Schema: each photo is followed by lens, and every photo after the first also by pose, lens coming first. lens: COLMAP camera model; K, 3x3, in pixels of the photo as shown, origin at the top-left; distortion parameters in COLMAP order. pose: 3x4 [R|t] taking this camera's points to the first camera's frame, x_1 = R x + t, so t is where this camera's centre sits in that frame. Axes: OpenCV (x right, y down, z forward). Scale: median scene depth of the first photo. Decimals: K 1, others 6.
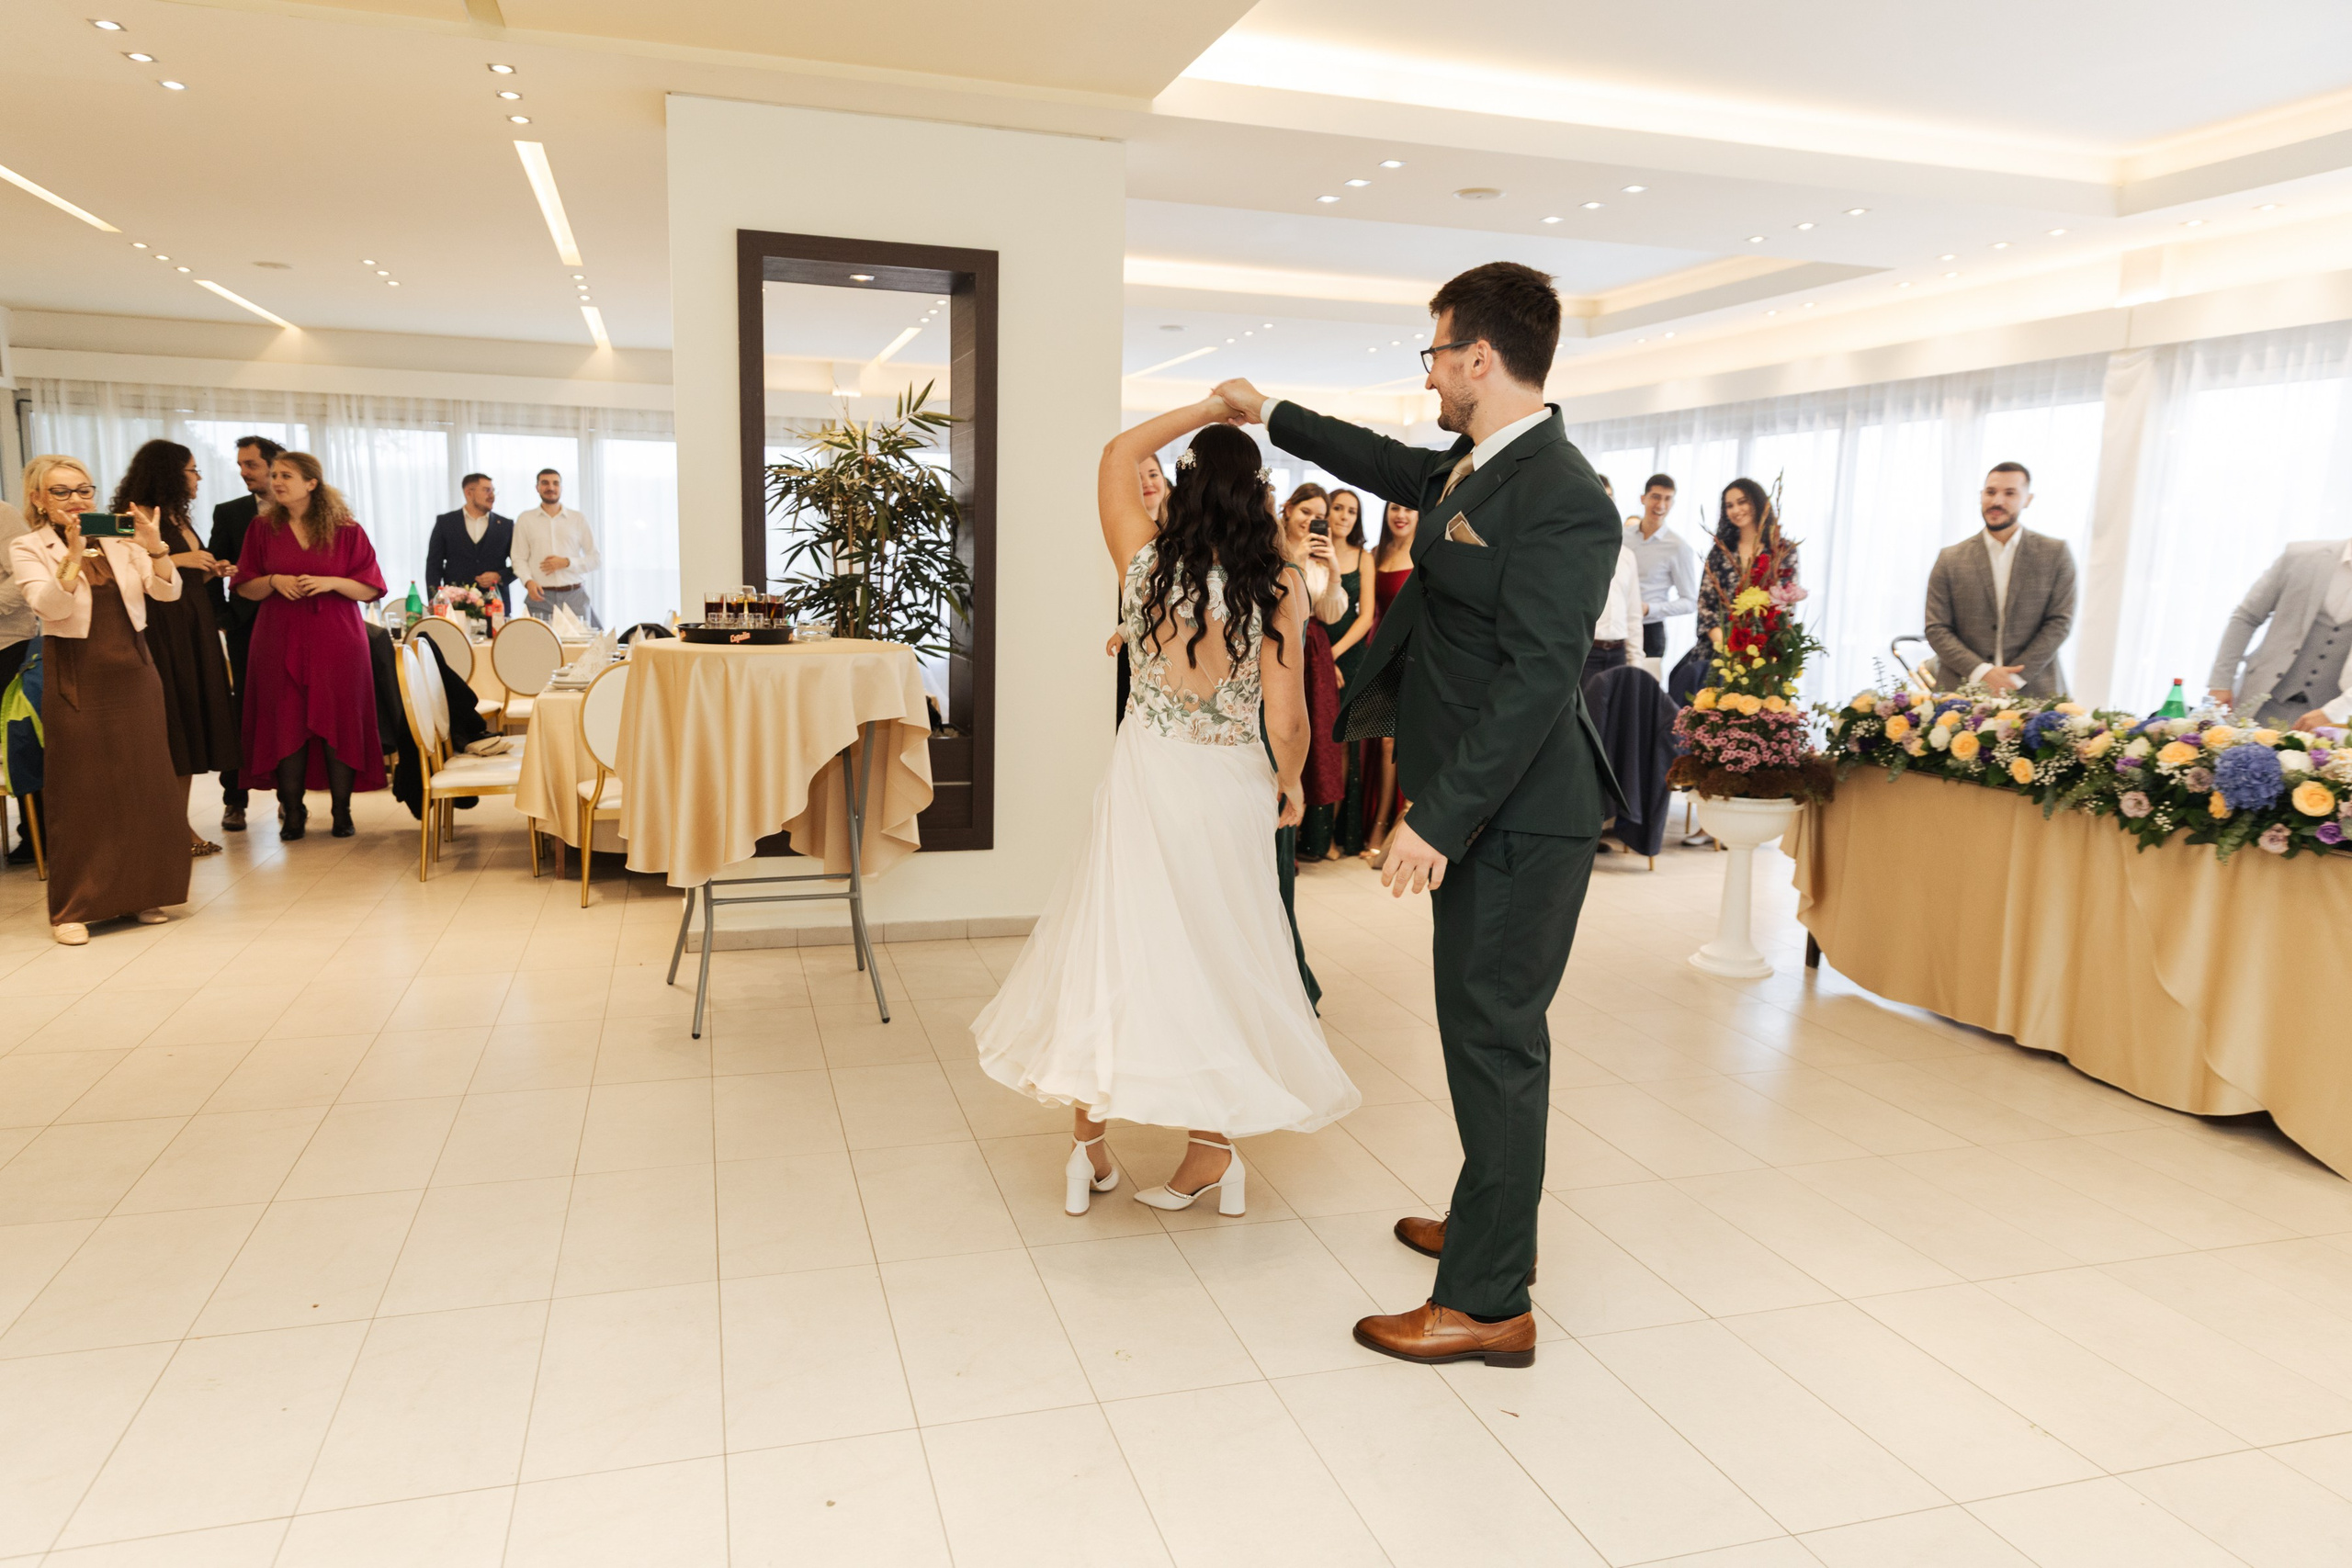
lens RADIAL K [[1549.2, 0, 1164.9], [0, 1549.2, 799.2], [0, 0, 1]] dist [0.007584, -0.001877]
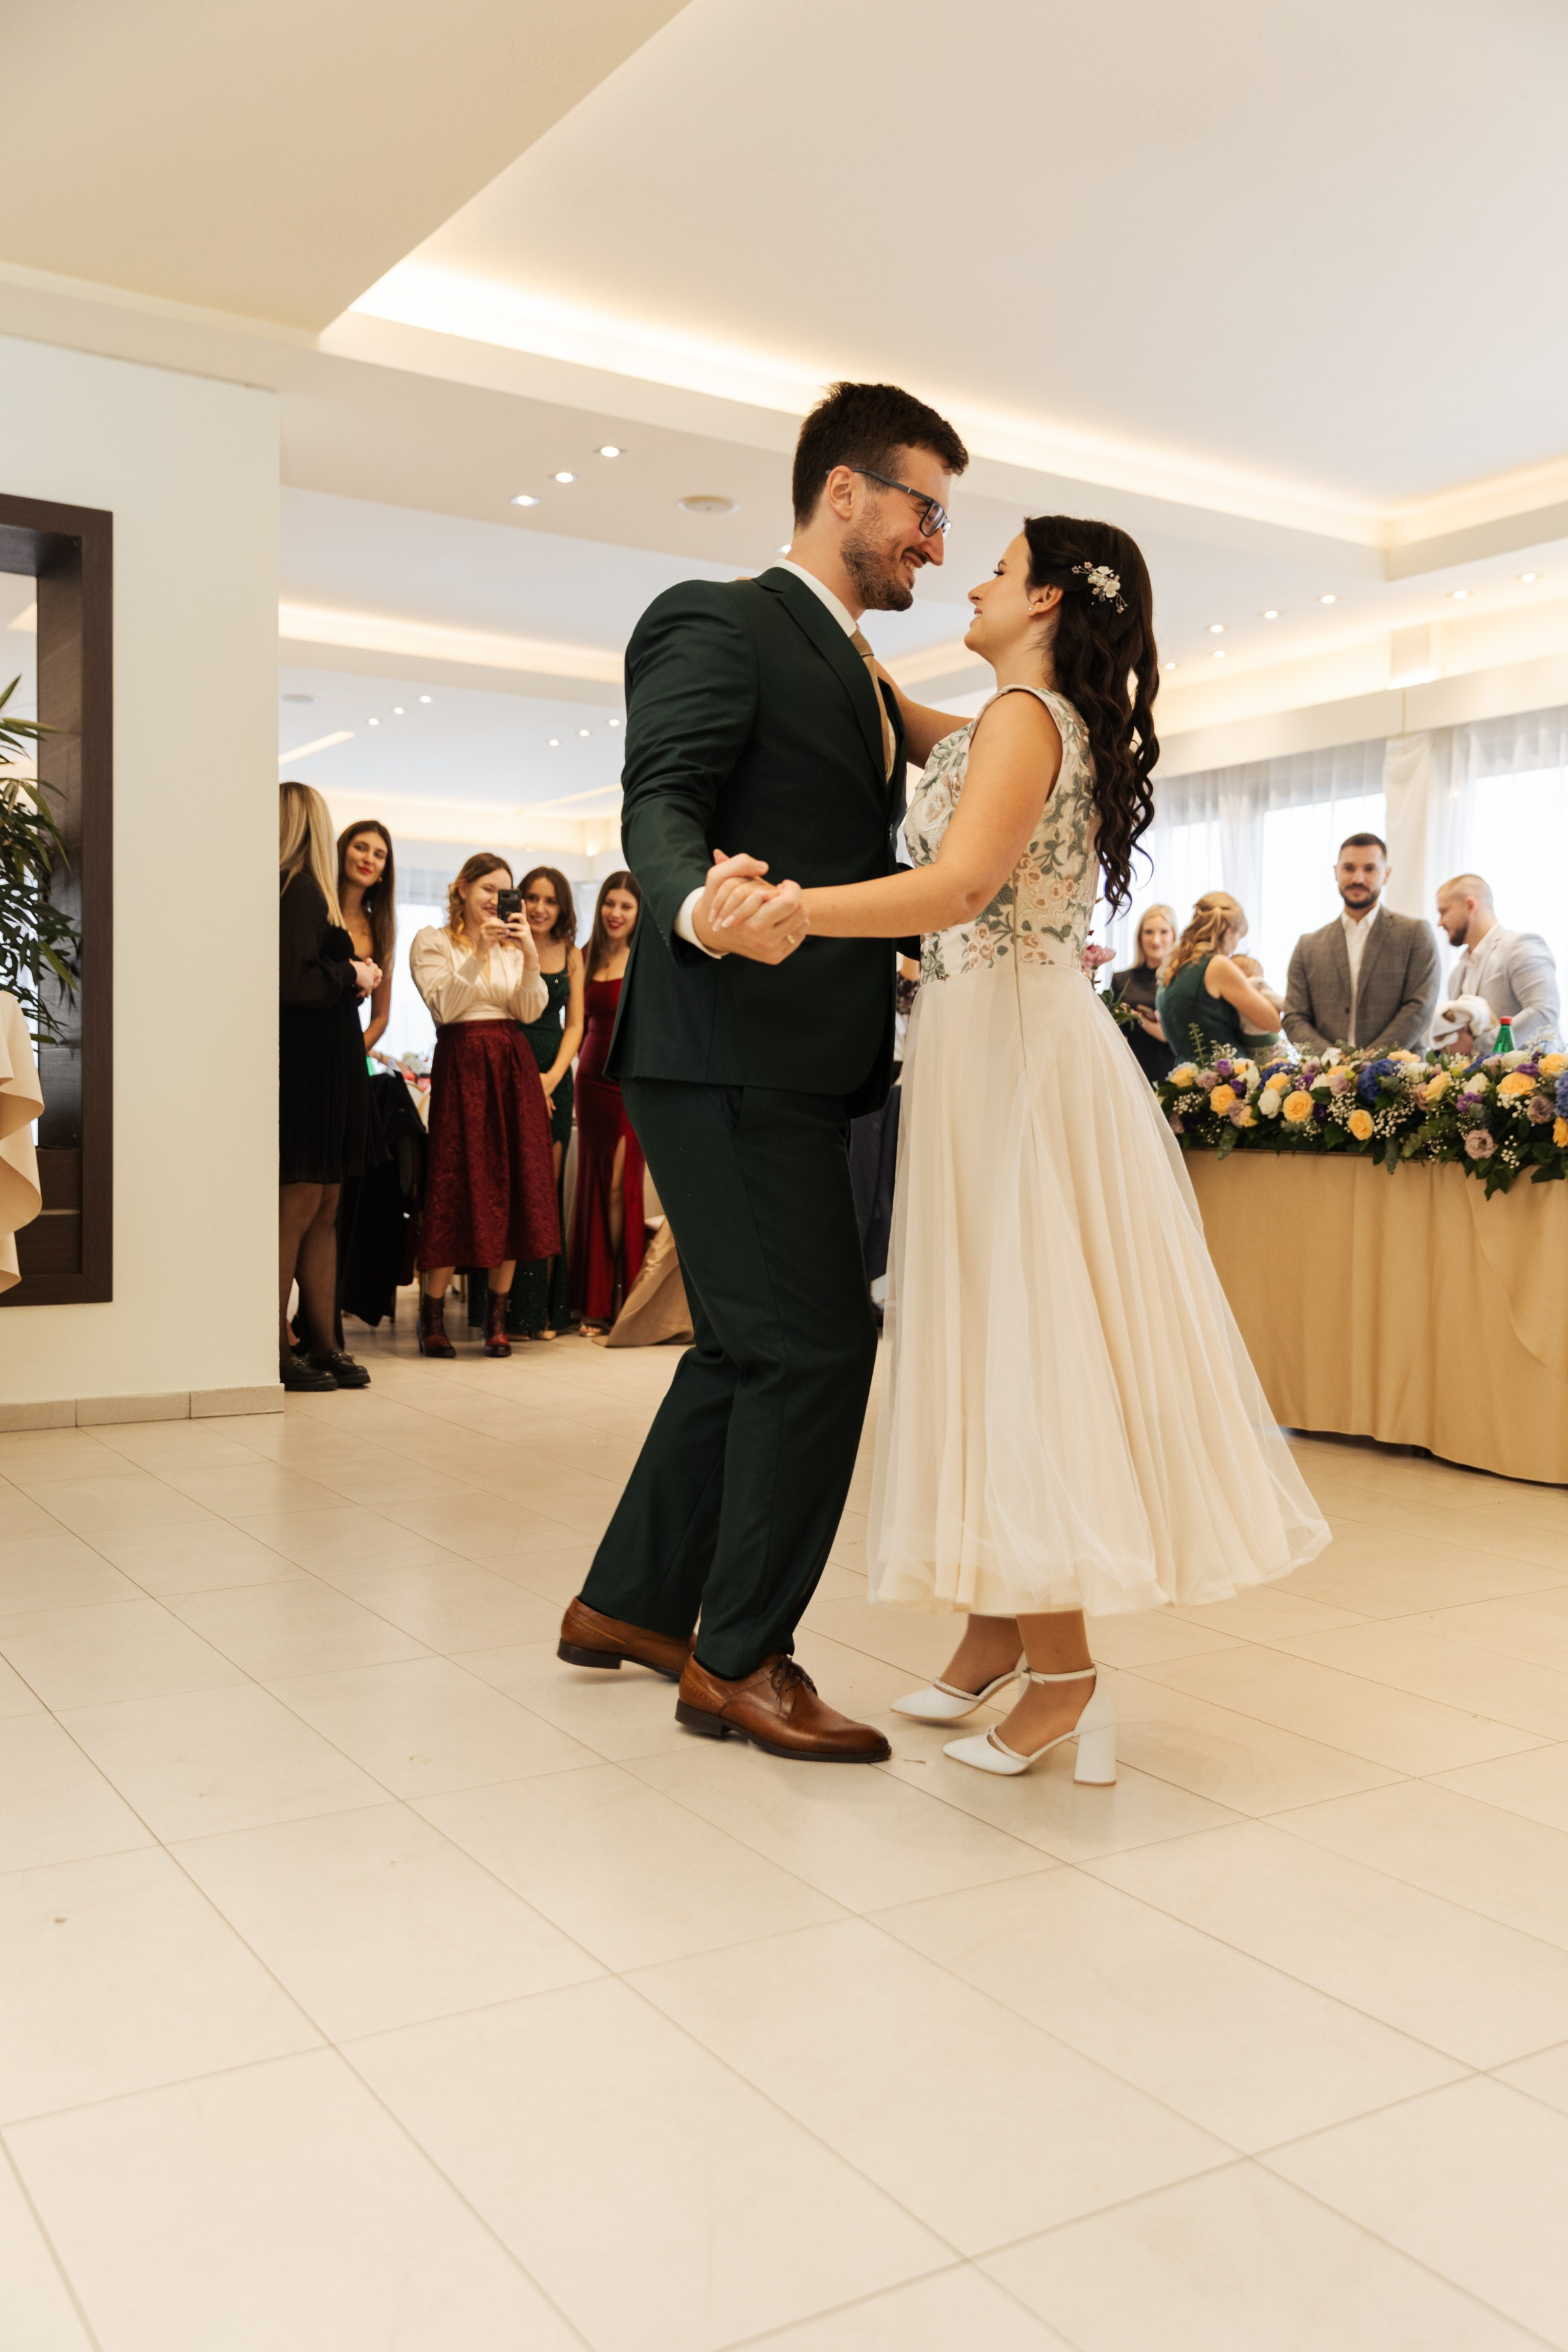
lens RADIAL K [[2025.3, 0, 810.6], [0, 2025.3, 1196.4], [0, 0, 1]] dist [0.003887, -0.010809]
pose [[0.962246, -0.022714, 0.271232, -0.056107], [0.050503, 0.994108, -0.095915, 0.099966], [-0.267455, 0.105992, 0.957723, -0.018060]]
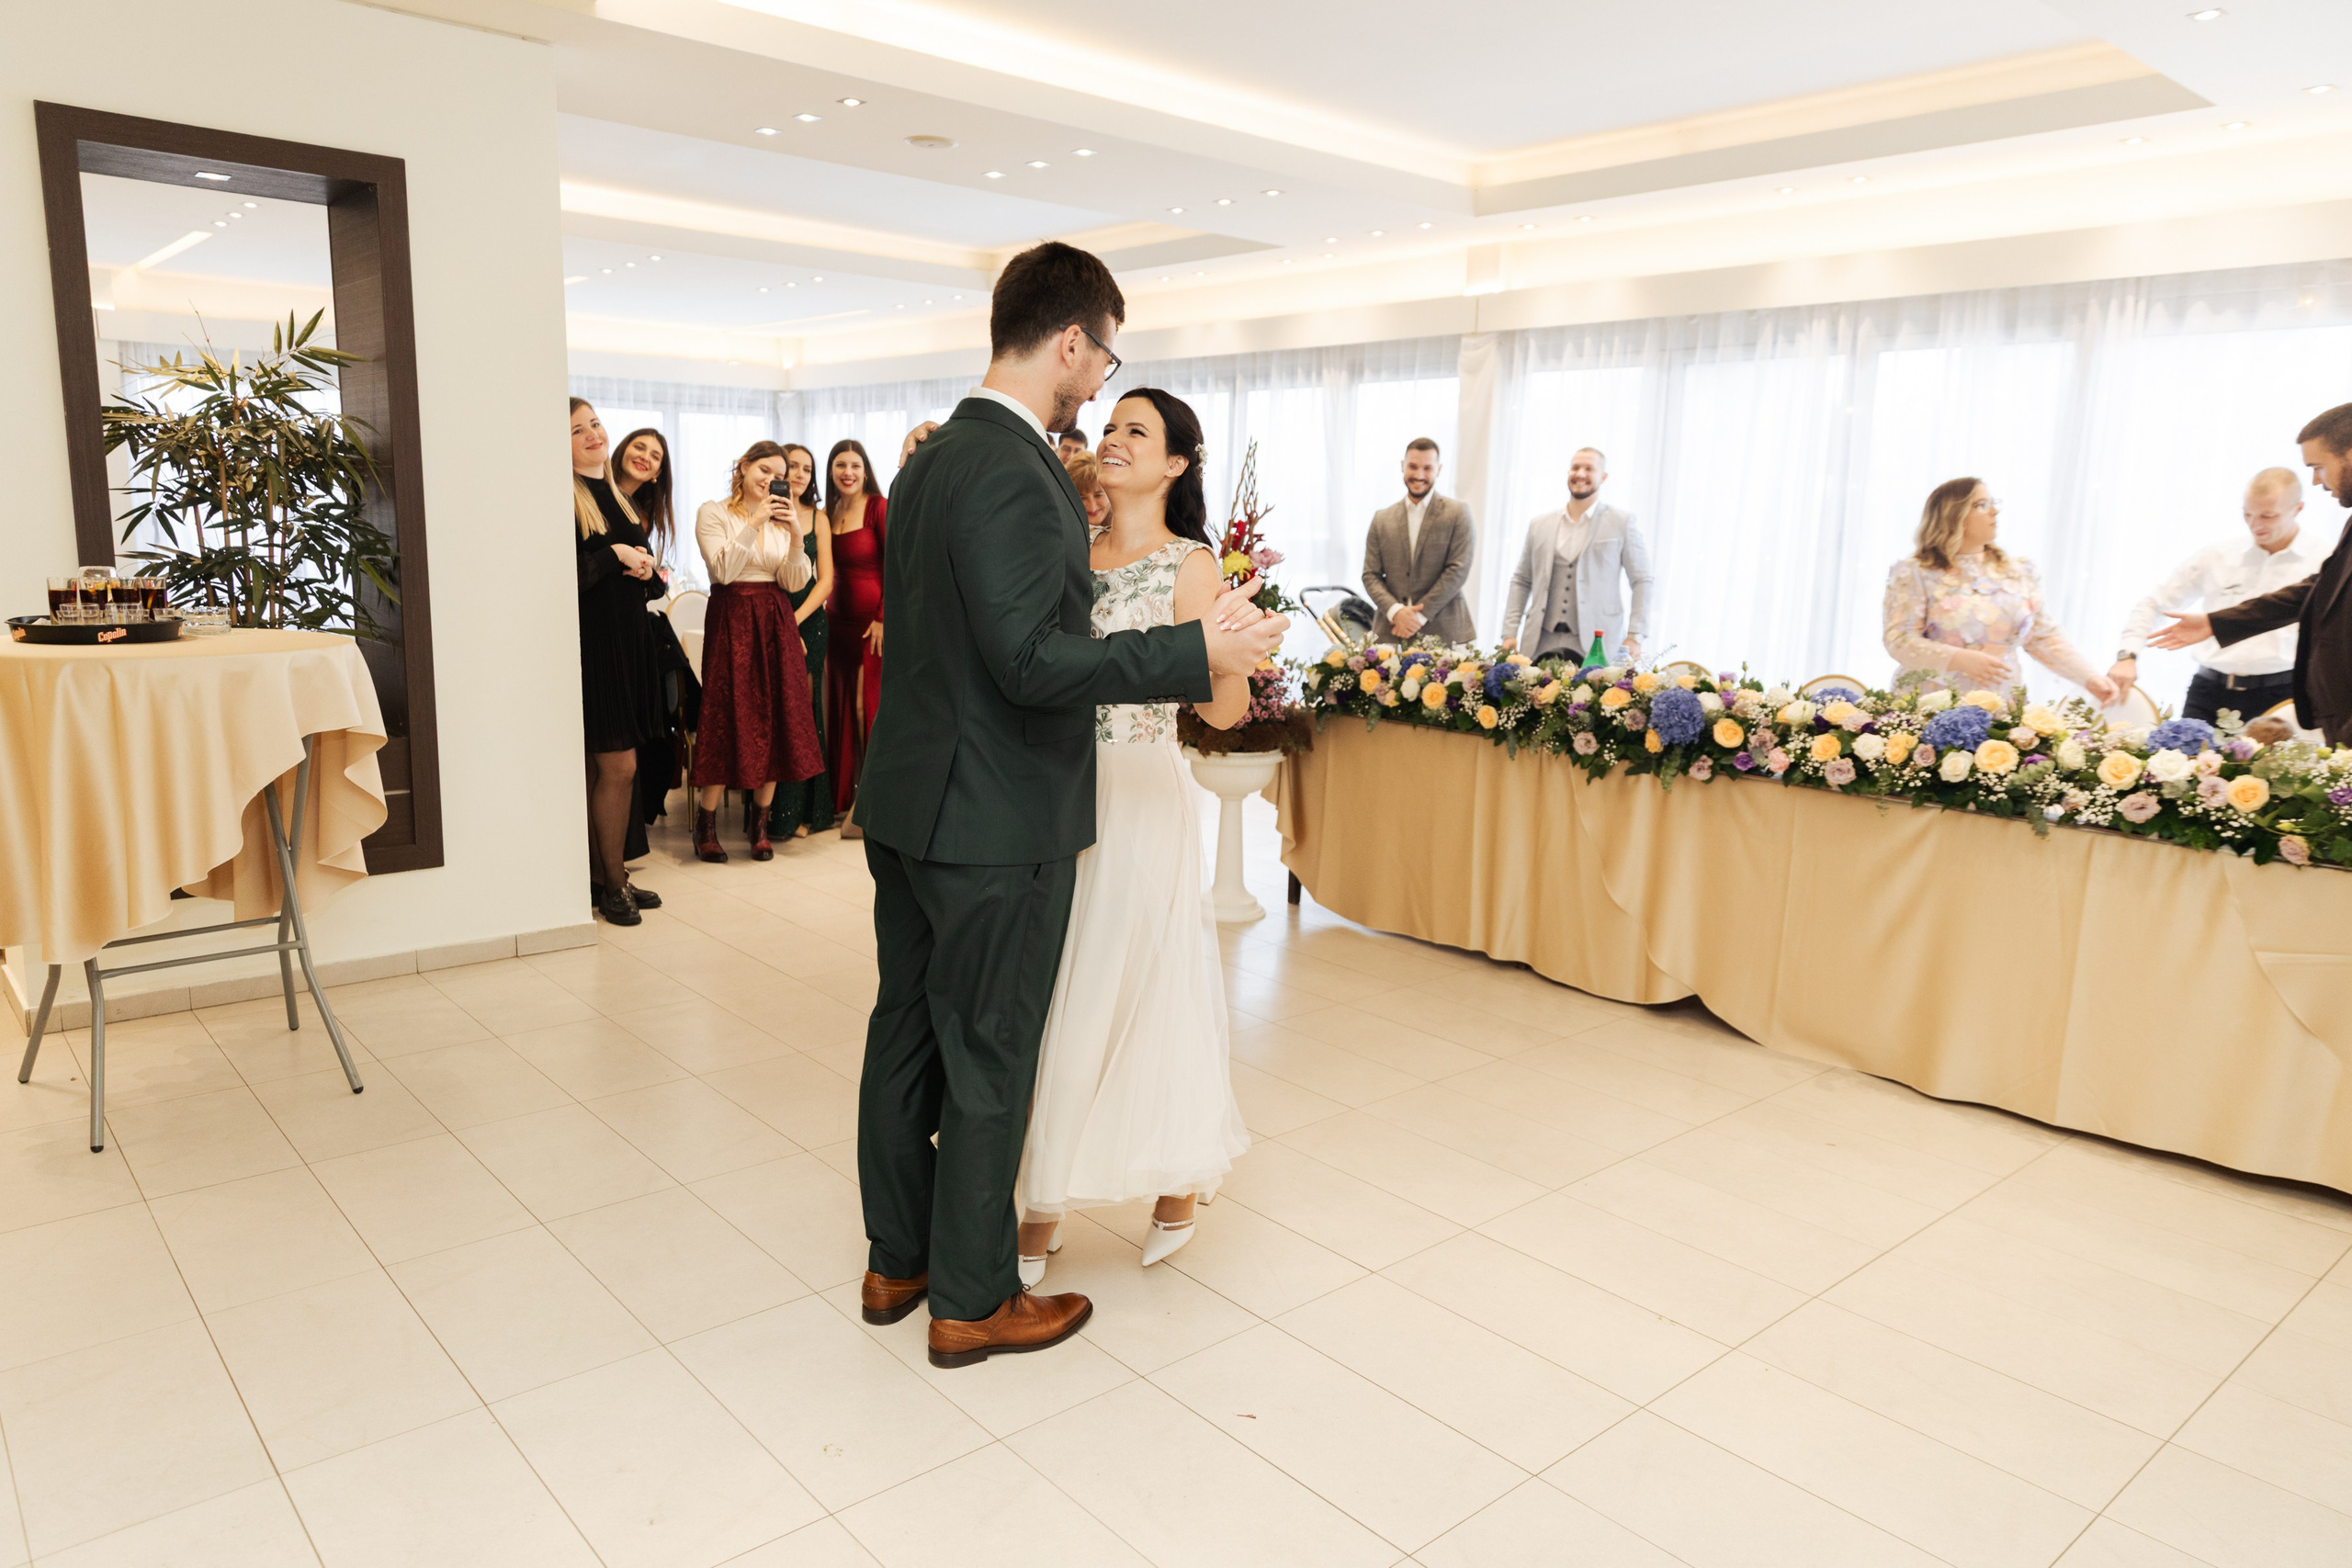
lens RADIAL K [[1549.2, 0, 1163.2], [0, 1549.2, 786.8], [0, 0, 1]] dist [0.007584, -0.001877]
pose [[0.912457, -0.073168, 0.402577, -0.098315], [0.061198, 0.997219, 0.042534, -0.025518], [-0.404570, -0.014173, 0.914397, 0.060203]]
